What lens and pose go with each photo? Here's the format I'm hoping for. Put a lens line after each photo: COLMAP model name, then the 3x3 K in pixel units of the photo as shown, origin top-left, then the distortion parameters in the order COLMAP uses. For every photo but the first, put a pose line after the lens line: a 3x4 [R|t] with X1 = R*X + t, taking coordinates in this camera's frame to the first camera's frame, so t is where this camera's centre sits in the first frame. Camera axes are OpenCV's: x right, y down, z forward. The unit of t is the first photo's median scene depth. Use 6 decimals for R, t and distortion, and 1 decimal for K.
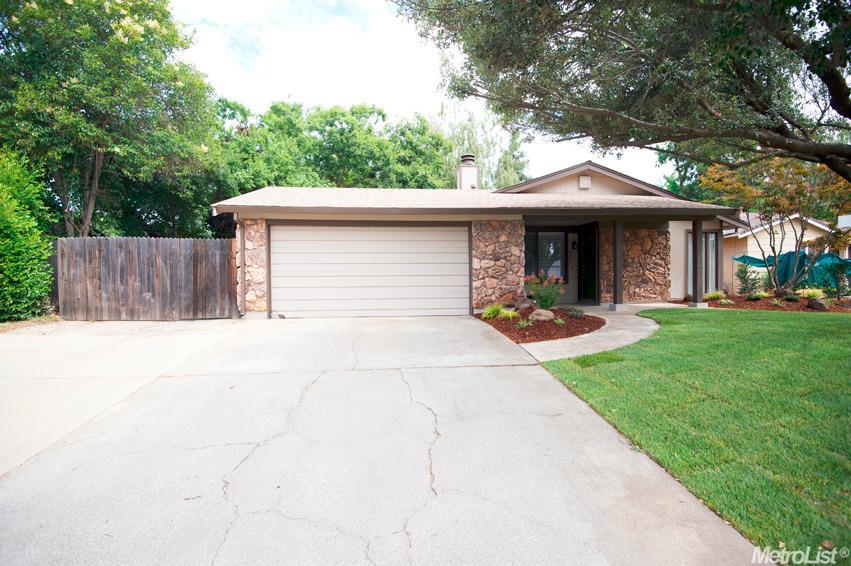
lens RADIAL K [[400.6, 0, 425.5], [0, 400.6, 283.0], [0, 0, 1]] dist [-0.022352, -0.000234]
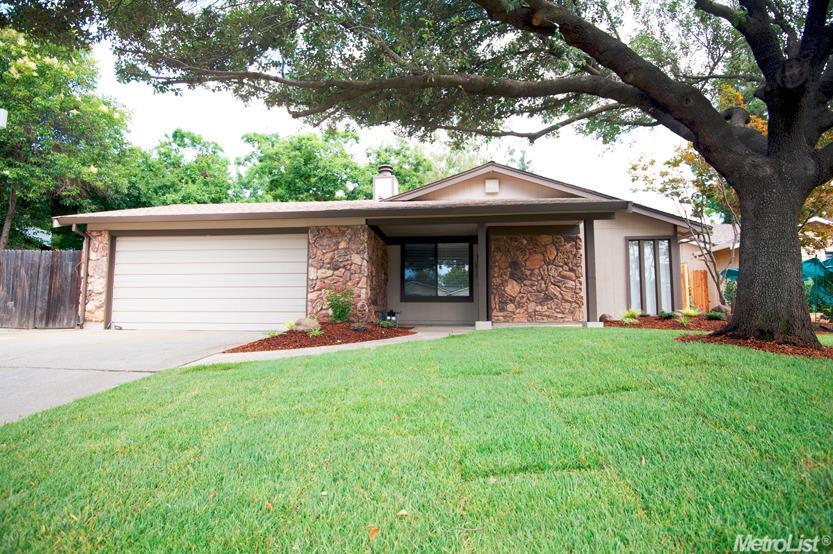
lens RADIAL K [[414.1, 0, 416.5], [0, 414.1, 277.0], [0, 0, 1]] dist [-0.024909, -0.000450]
pose [[0.982975, -0.006213, -0.183633, 0.448173], [-0.011760, 0.995252, -0.096622, 0.039734], [0.183362, 0.097137, 0.978235, 0.113835]]
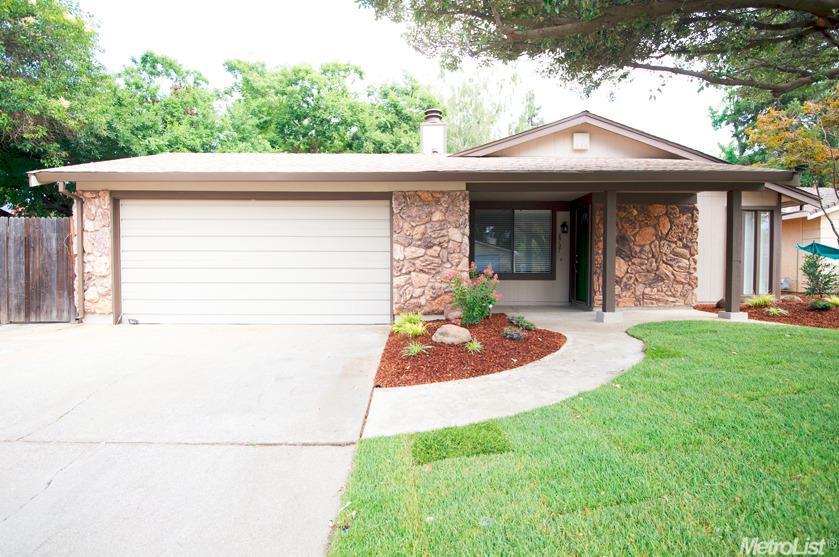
lens RADIAL K [[433.5, 0, 419.5], [0, 433.5, 278.5], [0, 0, 1]] dist [-0.021268, -0.002134]
pose [[0.996317, 0.011986, -0.084900, 0.195150], [-0.010572, 0.999798, 0.017081, -0.013046], [0.085087, -0.016121, 0.996243, 0.204578]]
